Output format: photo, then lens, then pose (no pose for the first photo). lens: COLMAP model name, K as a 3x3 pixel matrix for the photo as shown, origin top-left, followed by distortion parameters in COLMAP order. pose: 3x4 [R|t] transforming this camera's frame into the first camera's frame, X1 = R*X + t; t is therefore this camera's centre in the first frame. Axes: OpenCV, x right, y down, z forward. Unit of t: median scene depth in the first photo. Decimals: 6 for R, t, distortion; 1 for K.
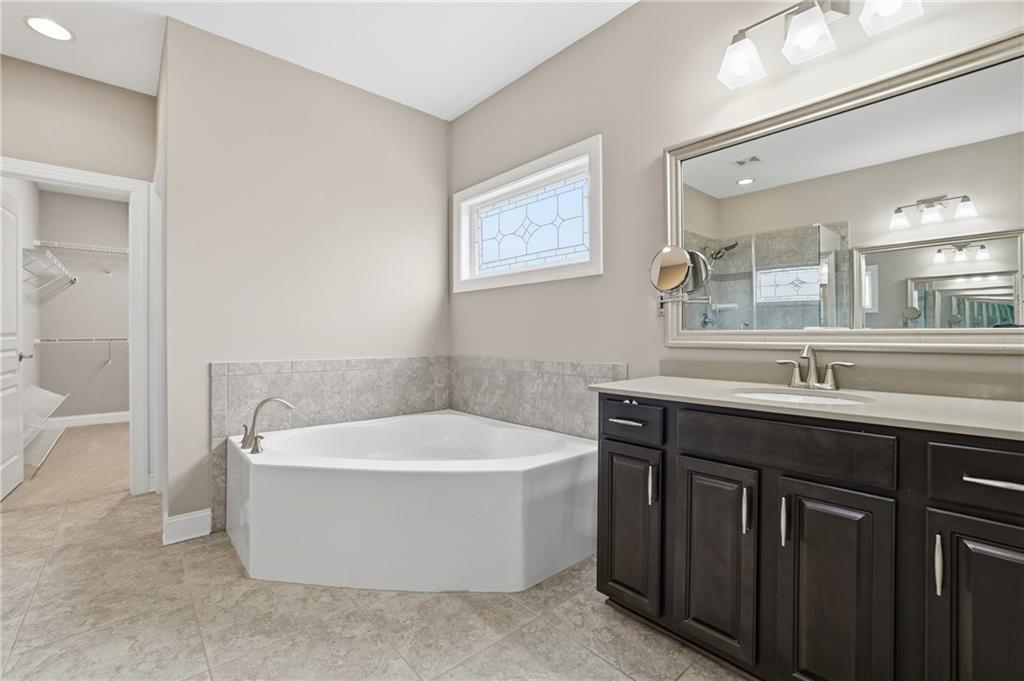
lens RADIAL K [[438.5, 0, 510.9], [0, 438.5, 338.3], [0, 0, 1]] dist [-0.001207, 0.001408]
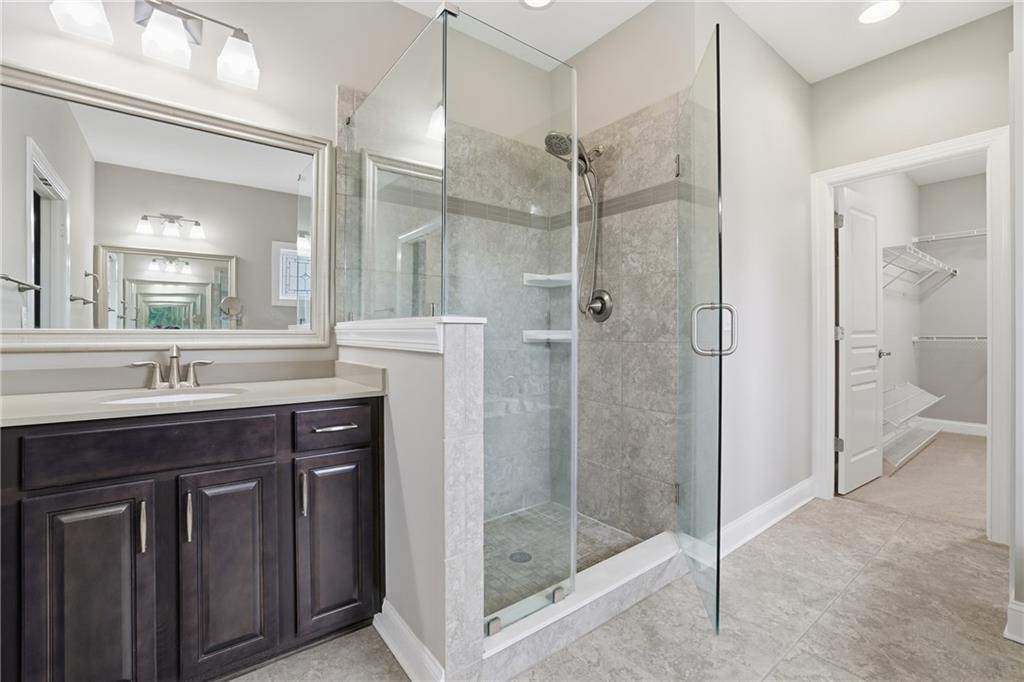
lens RADIAL K [[438.5, 0, 510.3], [0, 438.5, 331.9], [0, 0, 1]] dist [-0.001207, 0.001408]
pose [[-0.069585, -0.003942, -0.997568, -0.039110], [-0.002271, 0.999990, -0.003794, -0.003889], [0.997573, 0.002001, -0.069593, 0.247436]]
